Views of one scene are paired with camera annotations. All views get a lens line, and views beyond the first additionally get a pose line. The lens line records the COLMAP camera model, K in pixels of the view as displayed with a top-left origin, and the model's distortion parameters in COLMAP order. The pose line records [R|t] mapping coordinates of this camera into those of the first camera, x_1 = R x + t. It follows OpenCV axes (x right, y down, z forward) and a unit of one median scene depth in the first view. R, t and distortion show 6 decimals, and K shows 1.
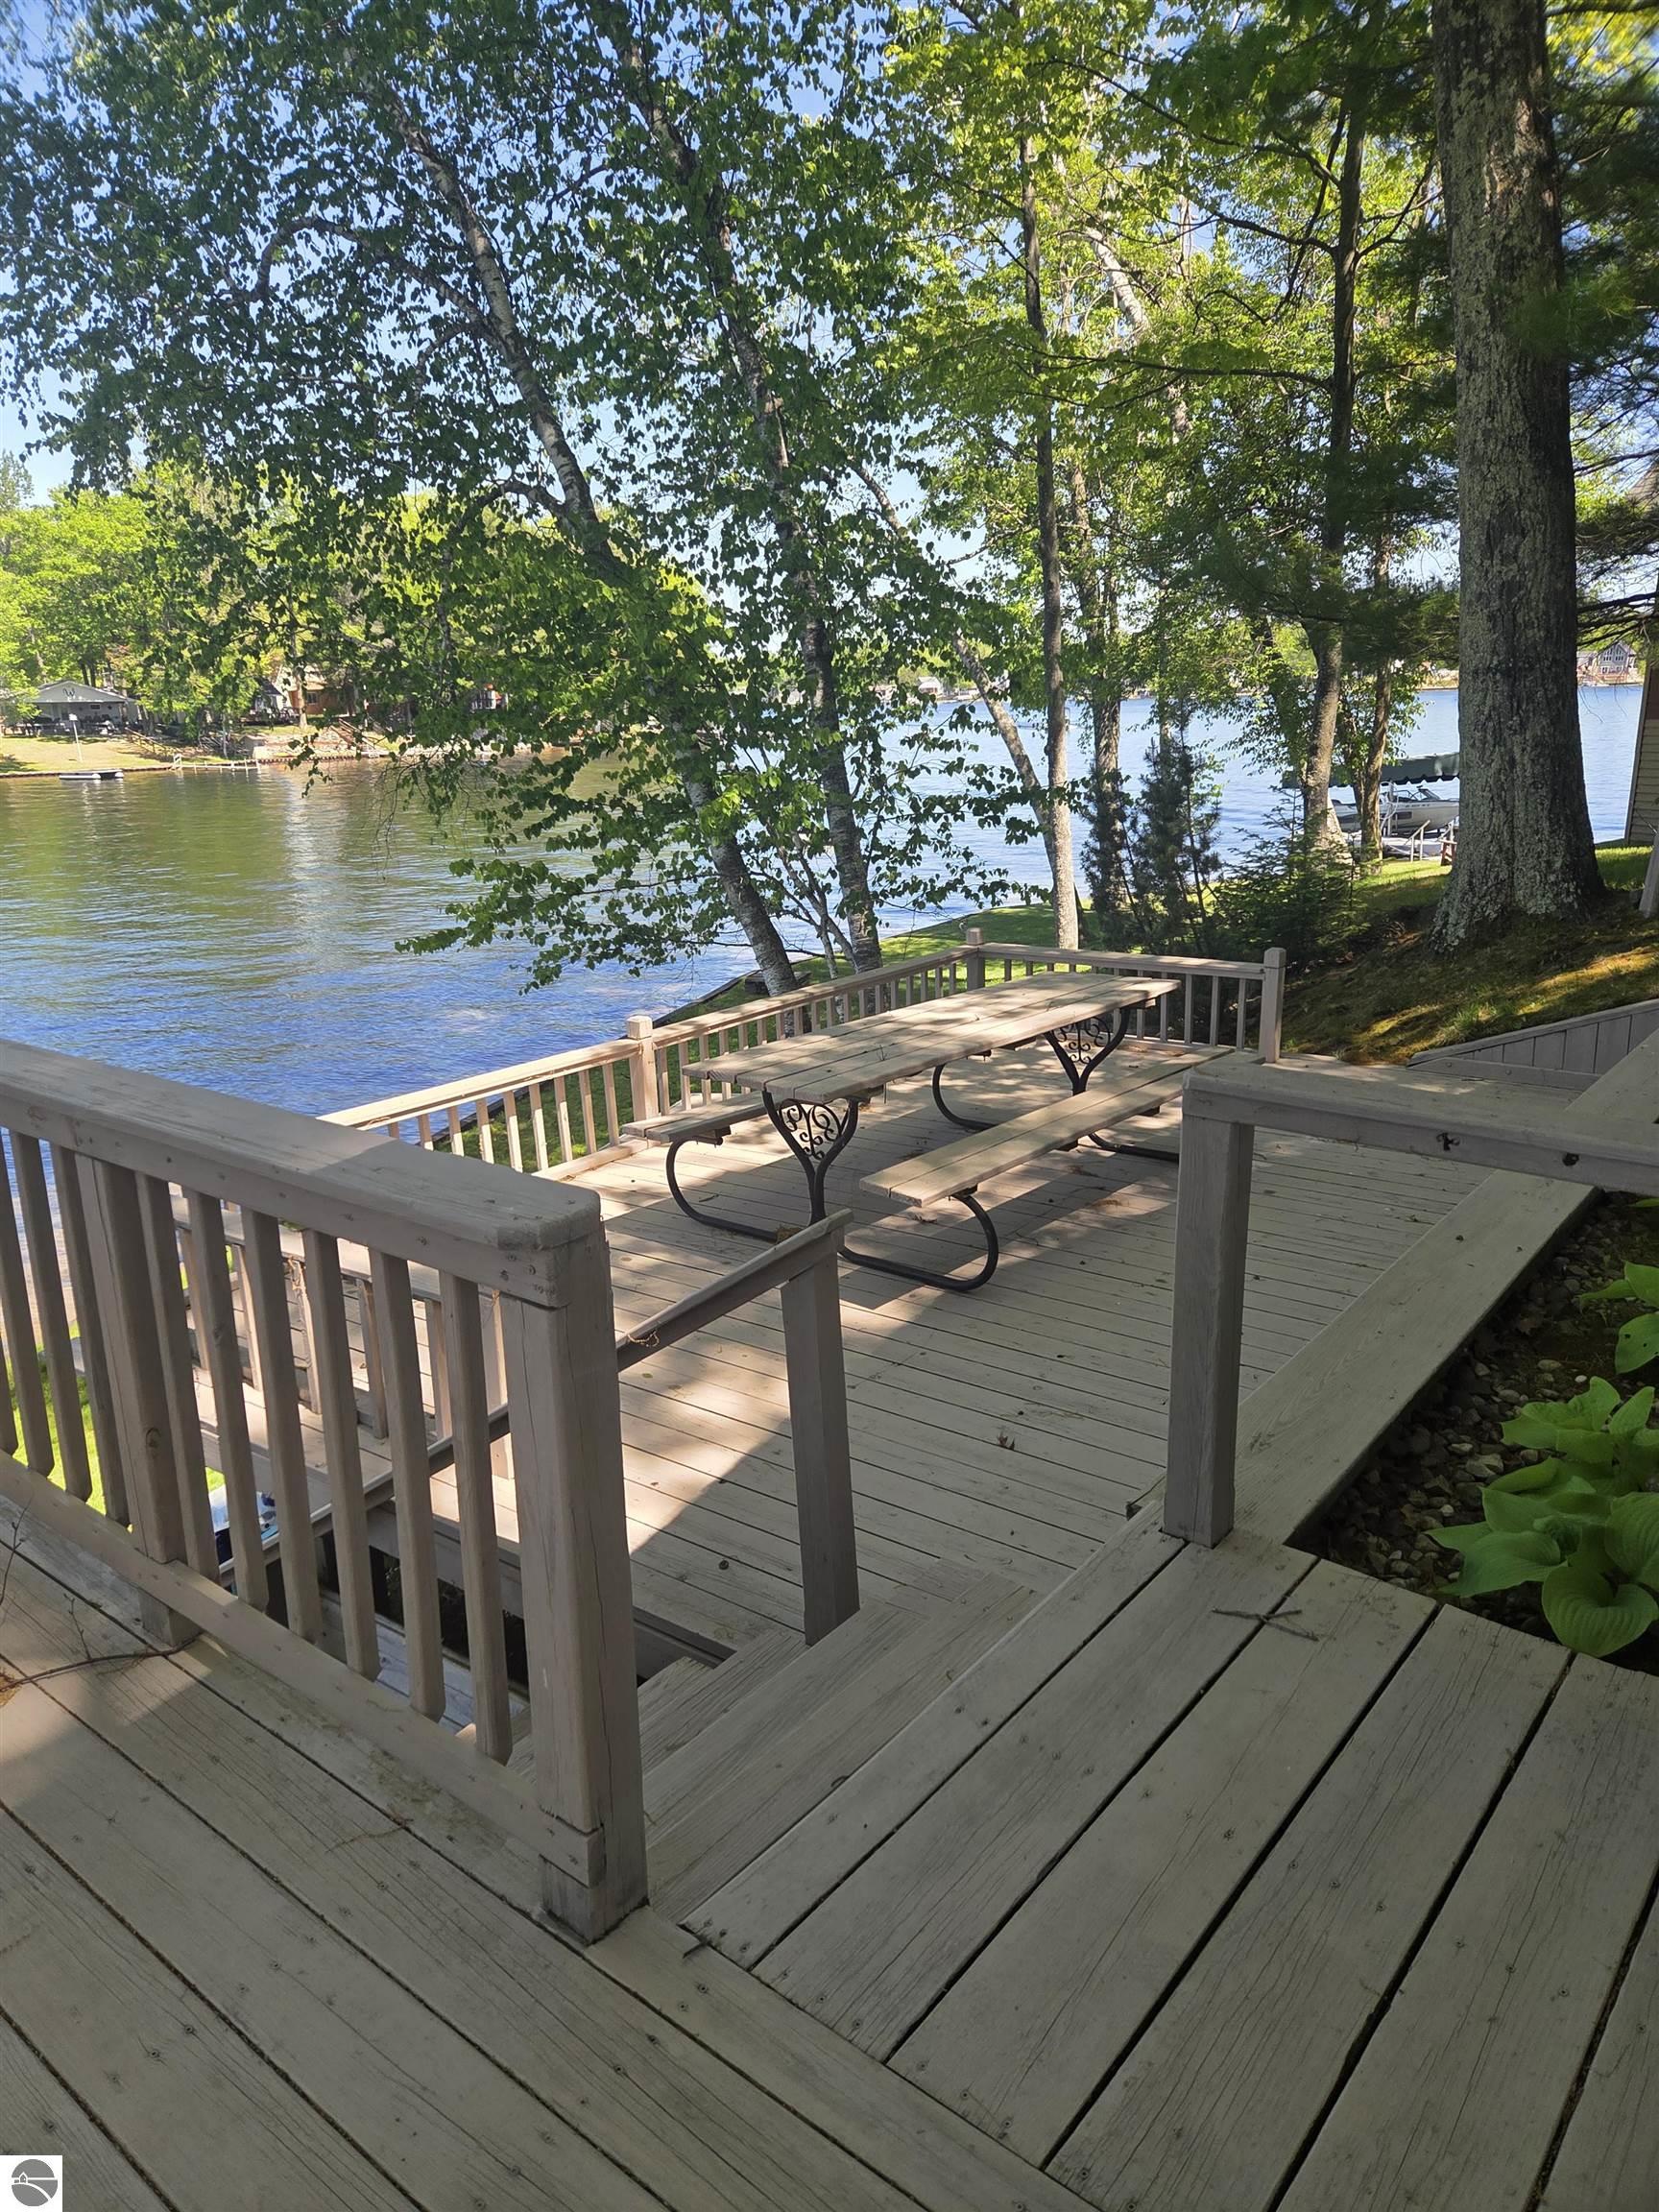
lens RADIAL K [[1492.8, 0, 847.7], [0, 1492.8, 1111.7], [0, 0, 1]] dist [0.088913, -0.082916]
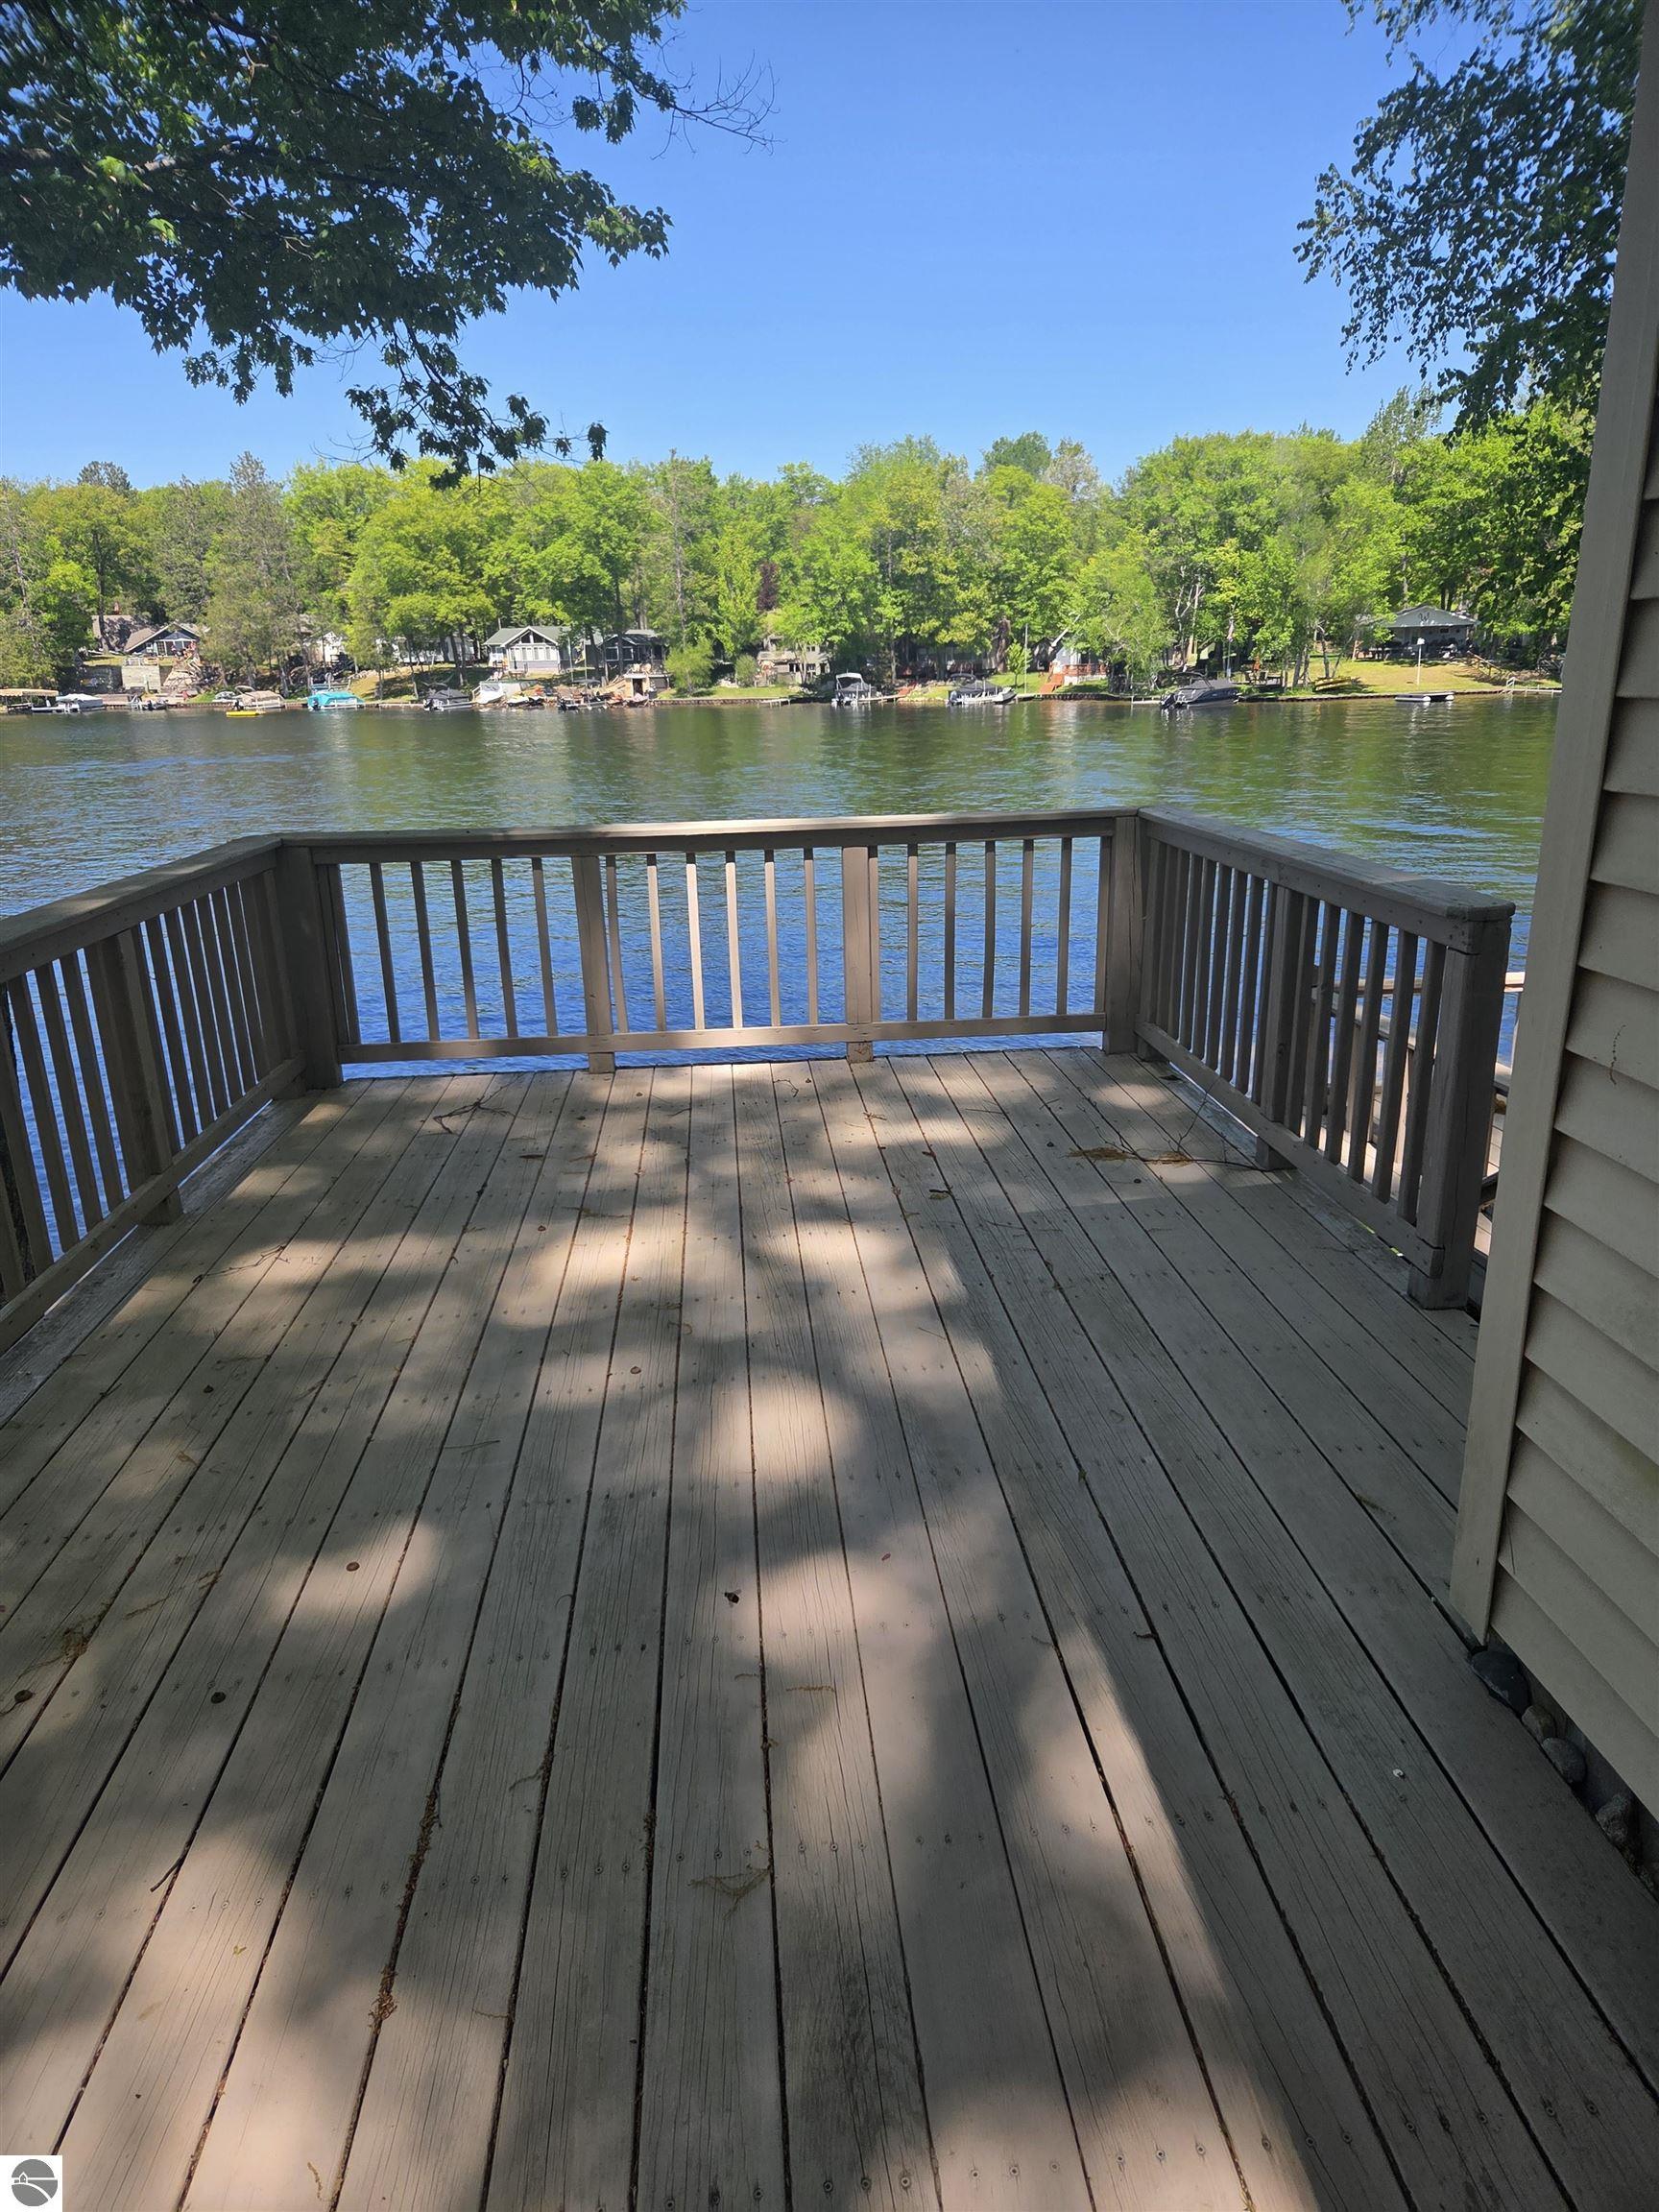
lens RADIAL K [[1492.8, 0, 847.7], [0, 1492.8, 1111.7], [0, 0, 1]] dist [0.088913, -0.082916]
pose [[0.693149, 0.219591, -0.686531, 0.065990], [-0.187251, 0.974621, 0.122682, 0.025174], [0.696047, 0.043517, 0.716676, -0.098181]]
